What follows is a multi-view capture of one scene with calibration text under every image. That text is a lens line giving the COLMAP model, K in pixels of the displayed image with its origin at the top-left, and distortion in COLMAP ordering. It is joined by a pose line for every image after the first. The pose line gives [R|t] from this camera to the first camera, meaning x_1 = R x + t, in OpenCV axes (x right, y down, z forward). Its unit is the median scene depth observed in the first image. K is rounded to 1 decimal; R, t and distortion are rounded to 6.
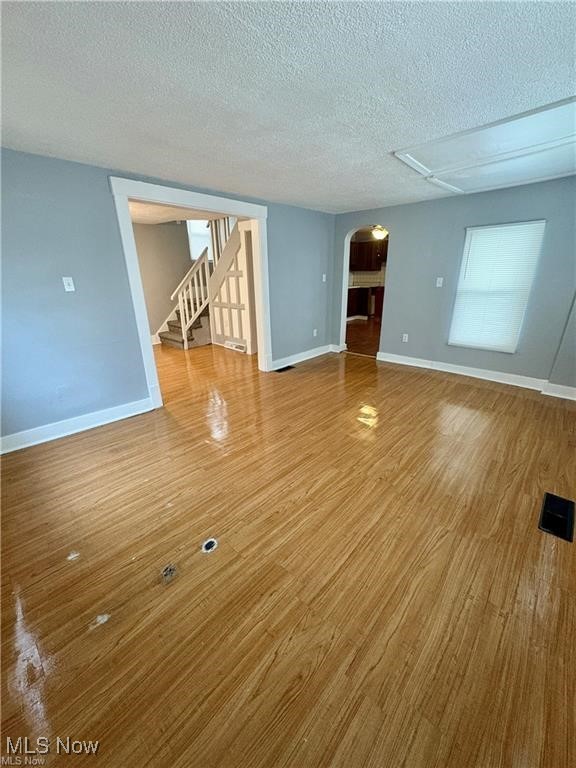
lens RADIAL K [[304.9, 0, 289.0], [0, 304.9, 384.1], [0, 0, 1]] dist [-0.000879, 0.000185]
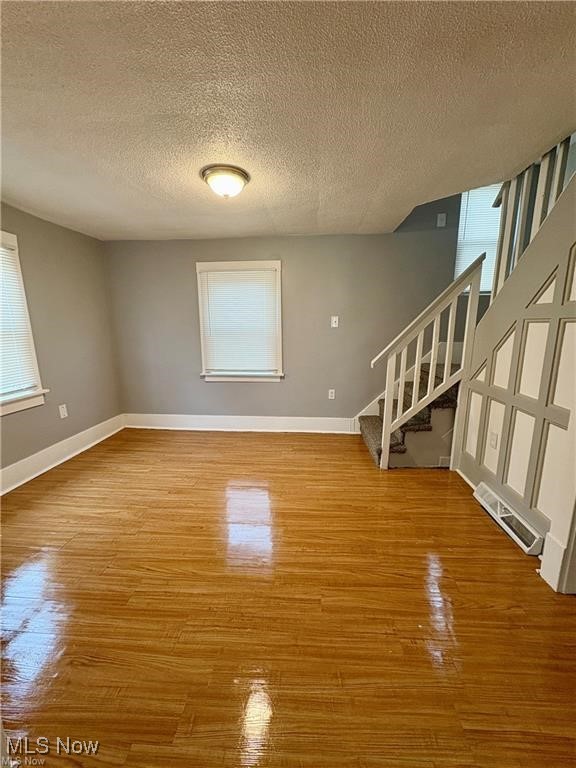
lens RADIAL K [[304.9, 0, 289.0], [0, 304.9, 384.1], [0, 0, 1]] dist [-0.000879, 0.000185]
pose [[0.628742, 0.159250, -0.761132, -0.123966], [-0.270915, 0.962342, -0.022443, -0.267118], [0.728895, 0.220313, 0.648208, 0.779964]]
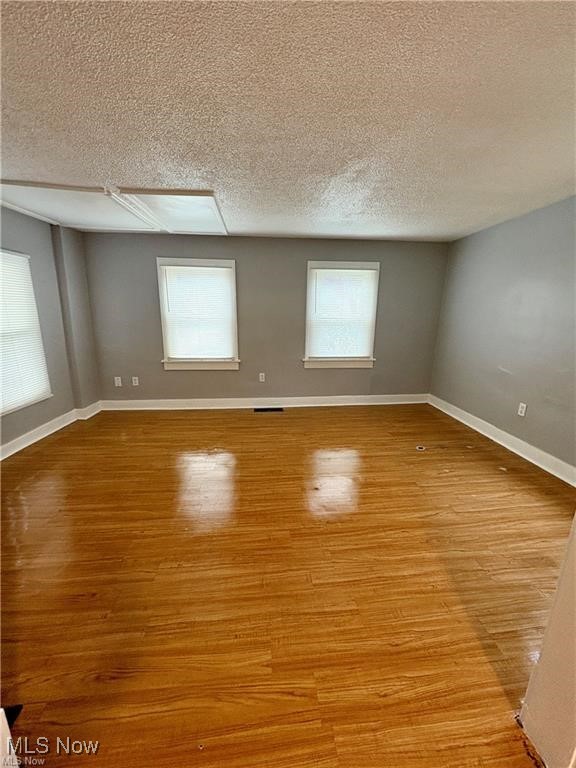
lens RADIAL K [[304.9, 0, 289.0], [0, 304.9, 384.1], [0, 0, 1]] dist [-0.000879, 0.000185]
pose [[-0.744882, -0.145602, 0.651114, -0.316732], [0.227696, 0.861832, 0.453210, -0.329761], [-0.627140, 0.485844, -0.608811, 0.946139]]
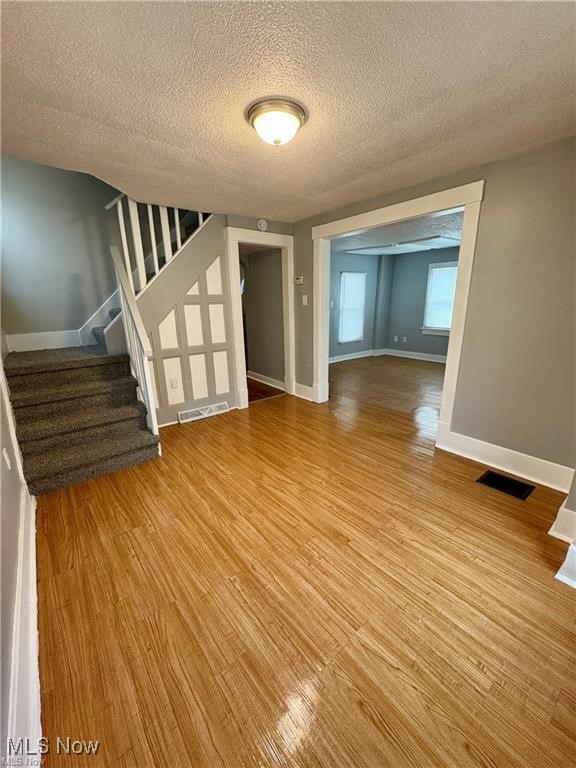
lens RADIAL K [[304.9, 0, 289.0], [0, 304.9, 384.1], [0, 0, 1]] dist [-0.000879, 0.000185]
pose [[0.137554, -0.257087, 0.956549, -1.032720], [0.355978, 0.914035, 0.194470, -0.329454], [-0.924315, 0.313760, 0.217247, 0.951446]]
